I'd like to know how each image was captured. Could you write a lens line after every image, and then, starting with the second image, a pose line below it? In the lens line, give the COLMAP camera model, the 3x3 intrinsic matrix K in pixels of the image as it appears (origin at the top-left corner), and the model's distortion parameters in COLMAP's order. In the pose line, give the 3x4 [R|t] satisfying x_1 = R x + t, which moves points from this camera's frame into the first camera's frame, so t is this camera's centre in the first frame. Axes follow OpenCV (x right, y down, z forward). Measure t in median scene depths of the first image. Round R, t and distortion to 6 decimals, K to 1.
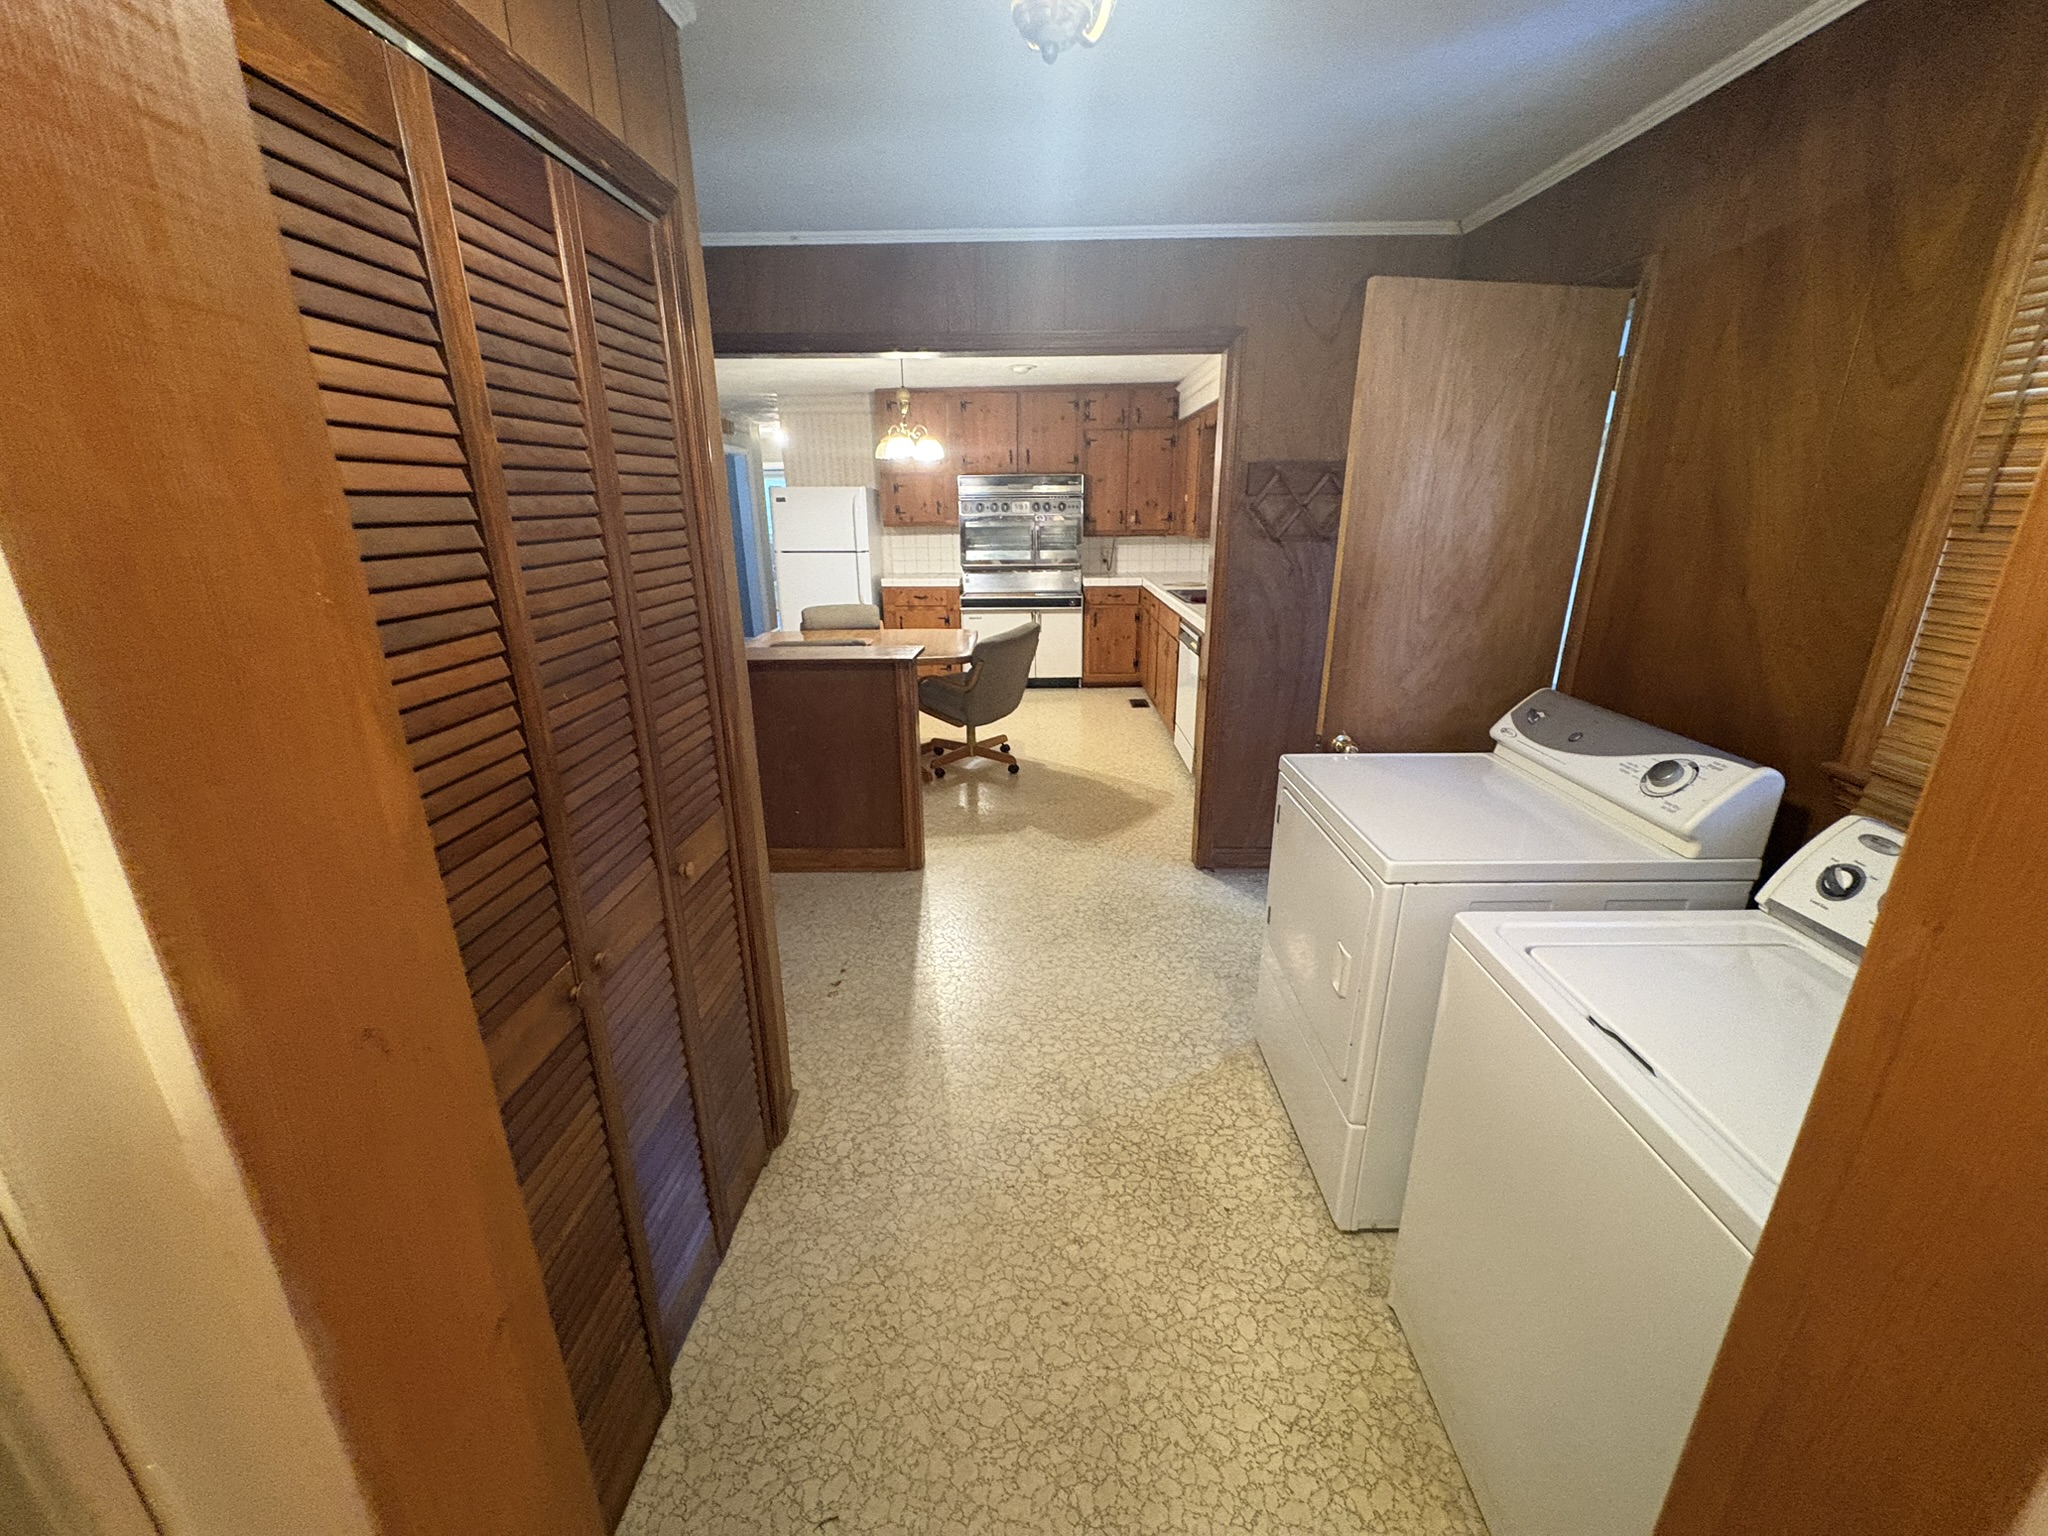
lens RADIAL K [[814.1, 0, 1024.0], [0, 814.1, 768.0], [0, 0, 1]] dist [-0.002540, -0.000208]
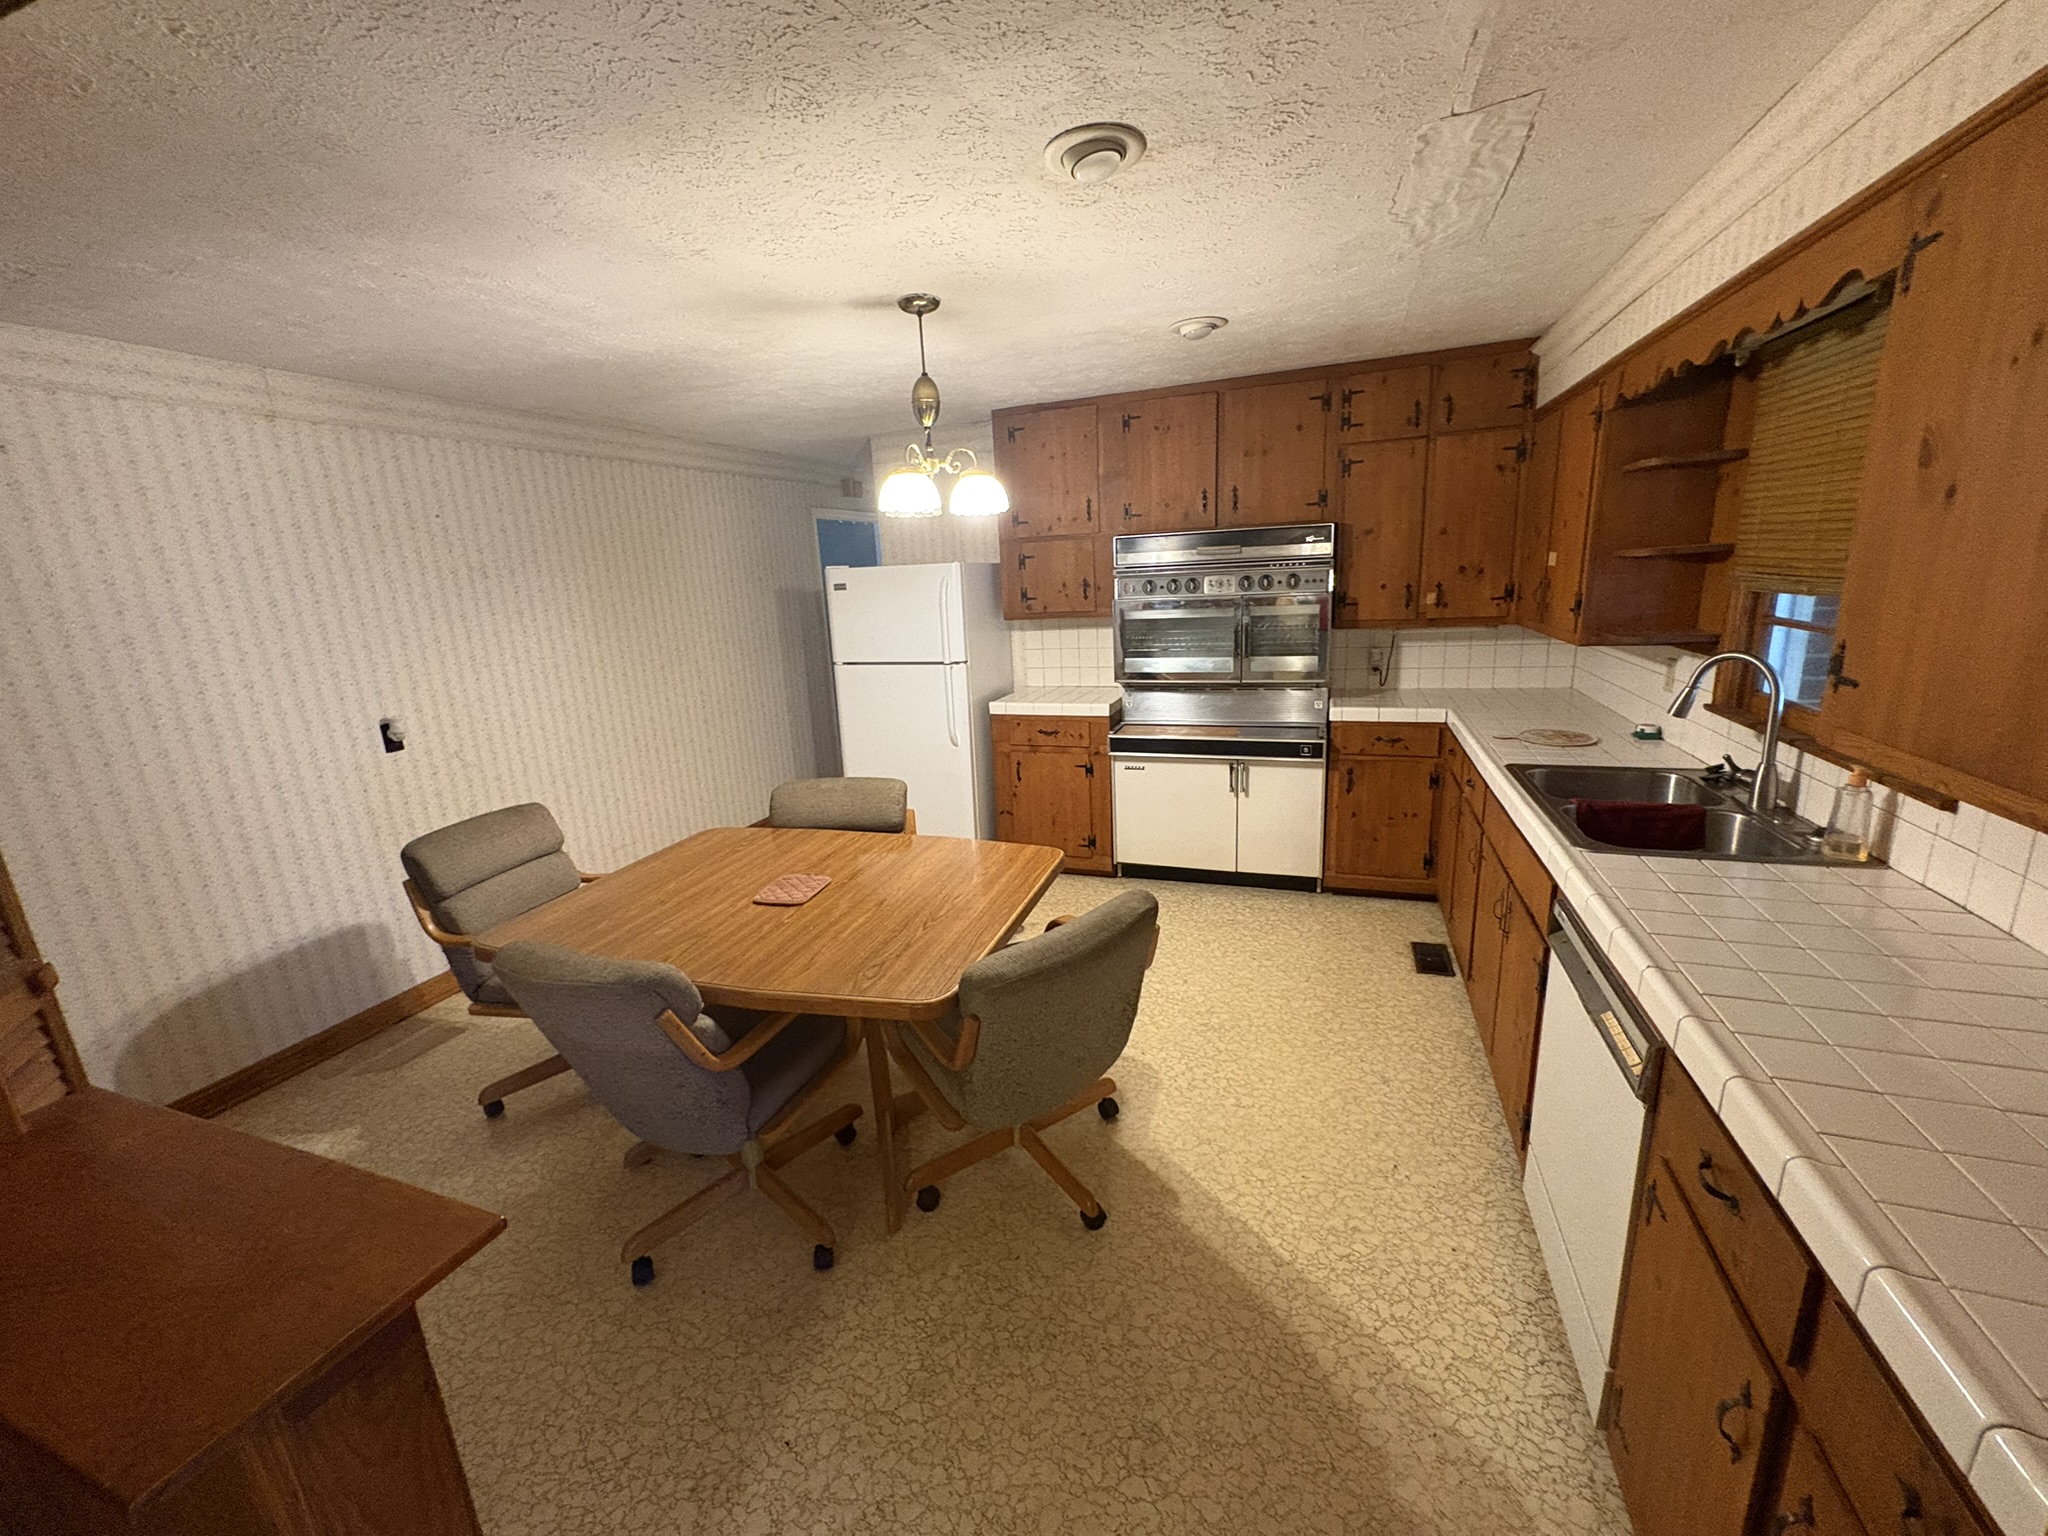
lens RADIAL K [[814.1, 0, 1024.0], [0, 814.1, 768.0], [0, 0, 1]] dist [-0.002540, -0.000208]
pose [[0.944597, 0.040534, -0.325720, 0.058689], [-0.061727, 0.996577, -0.054990, -0.147480], [0.322376, 0.072049, 0.943866, 0.410703]]
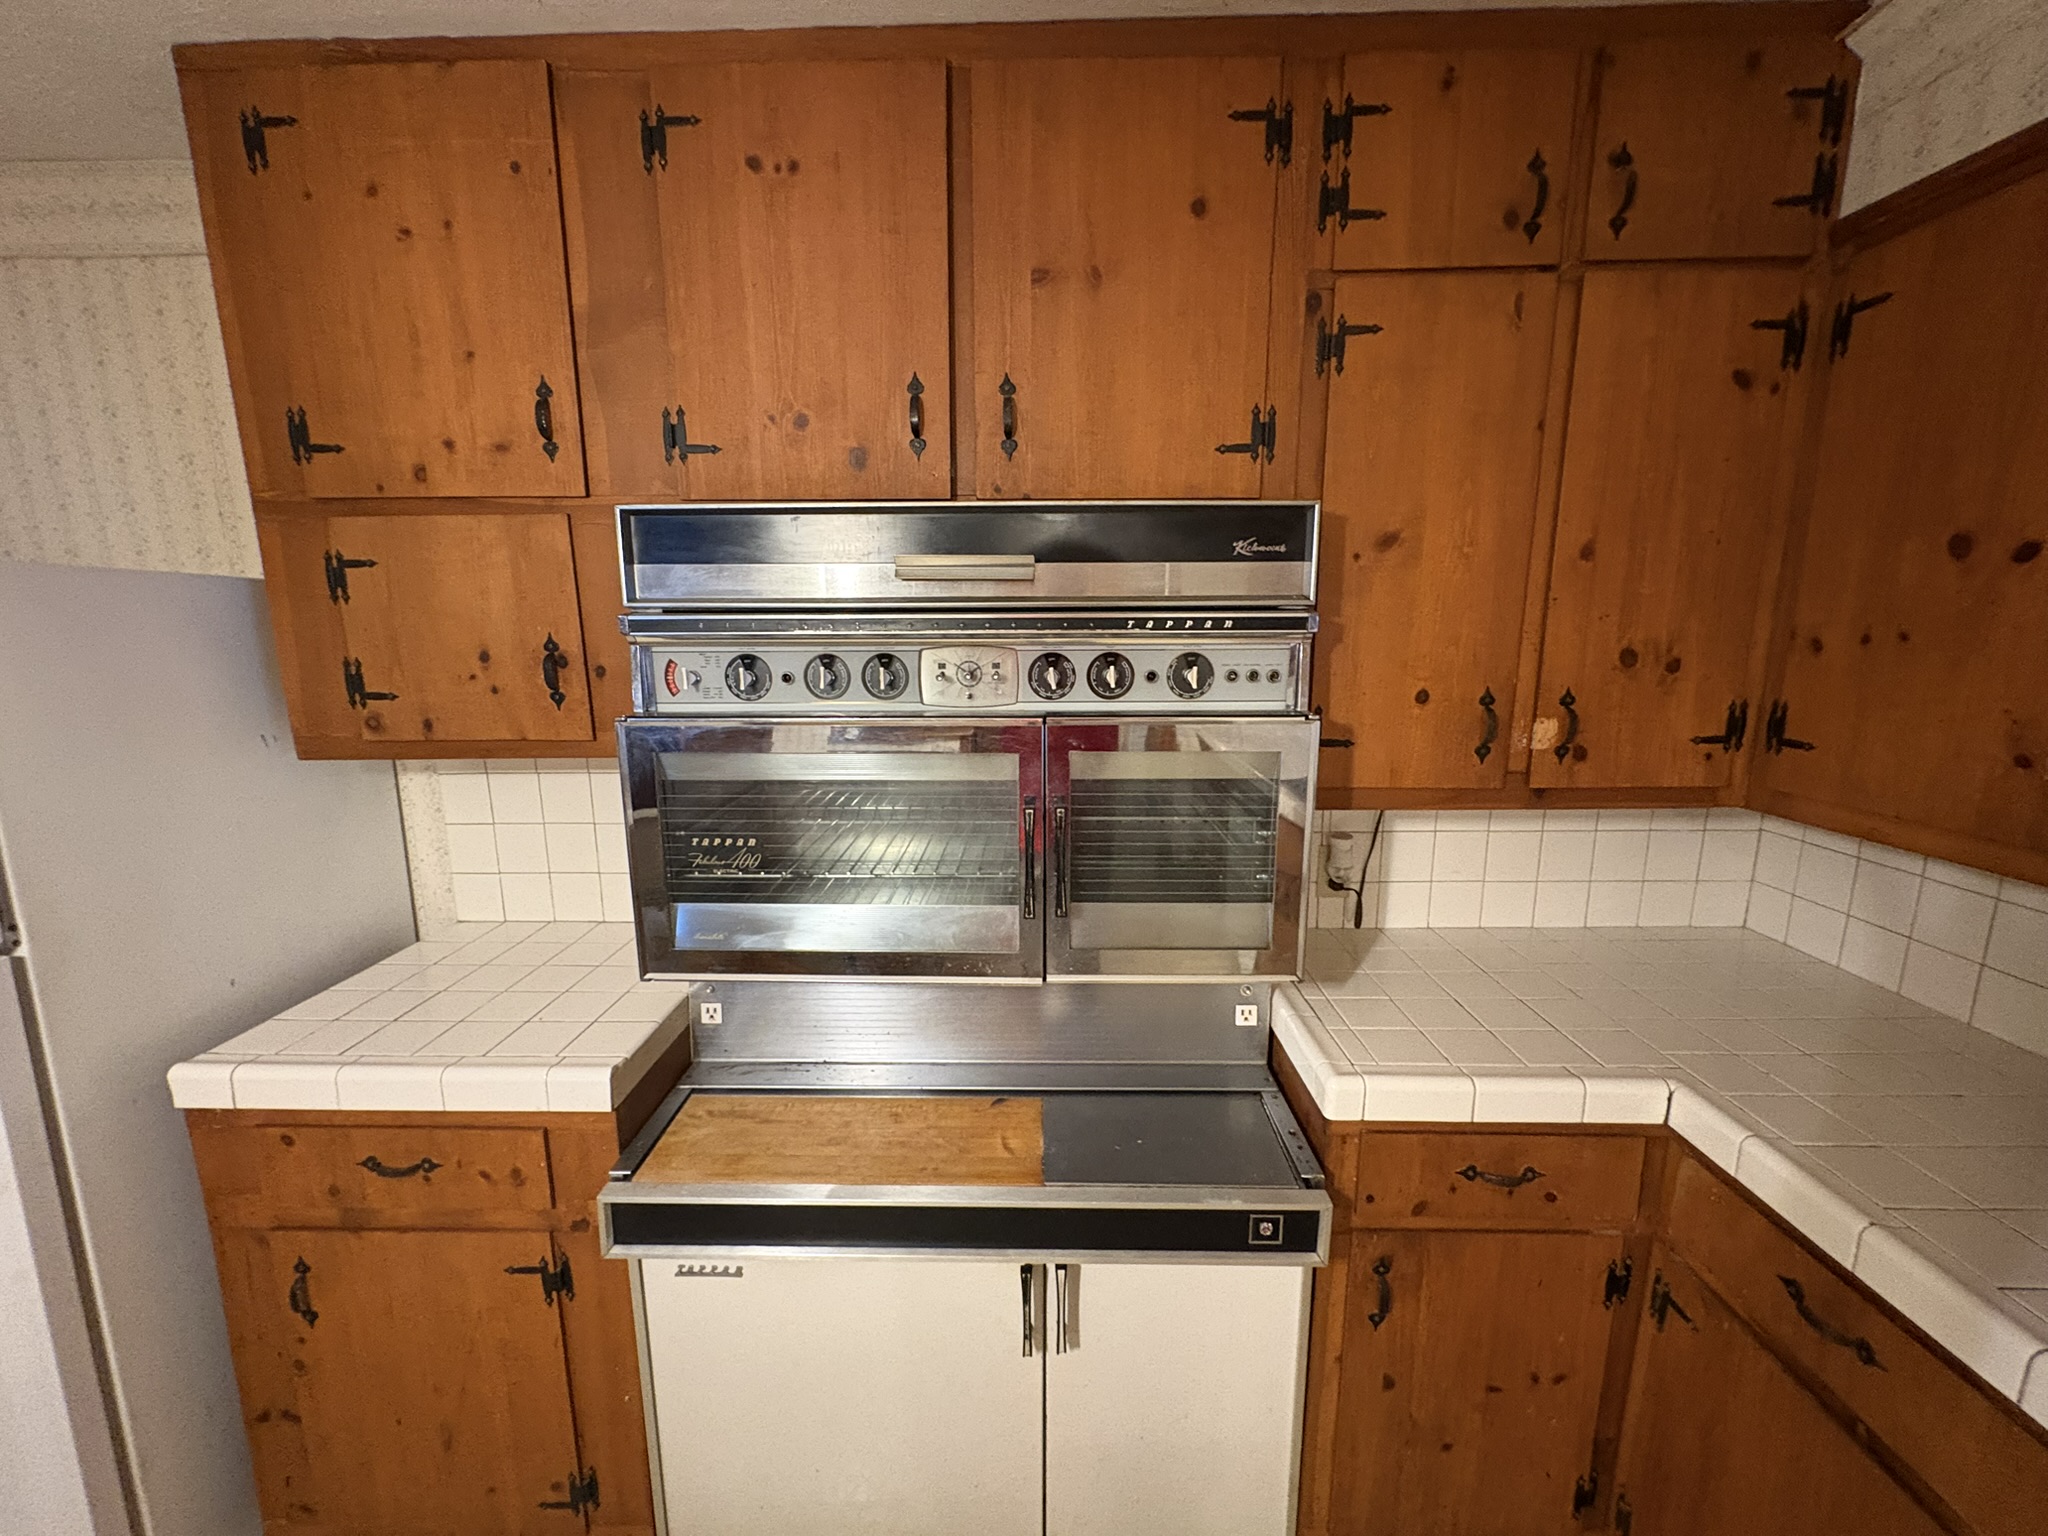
lens RADIAL K [[814.1, 0, 1024.0], [0, 814.1, 768.0], [0, 0, 1]] dist [-0.002540, -0.000208]
pose [[0.999983, 0.005740, -0.000968, 0.008970], [-0.005818, 0.990649, -0.136313, -0.272398], [0.000177, 0.136316, 0.990665, 0.813044]]
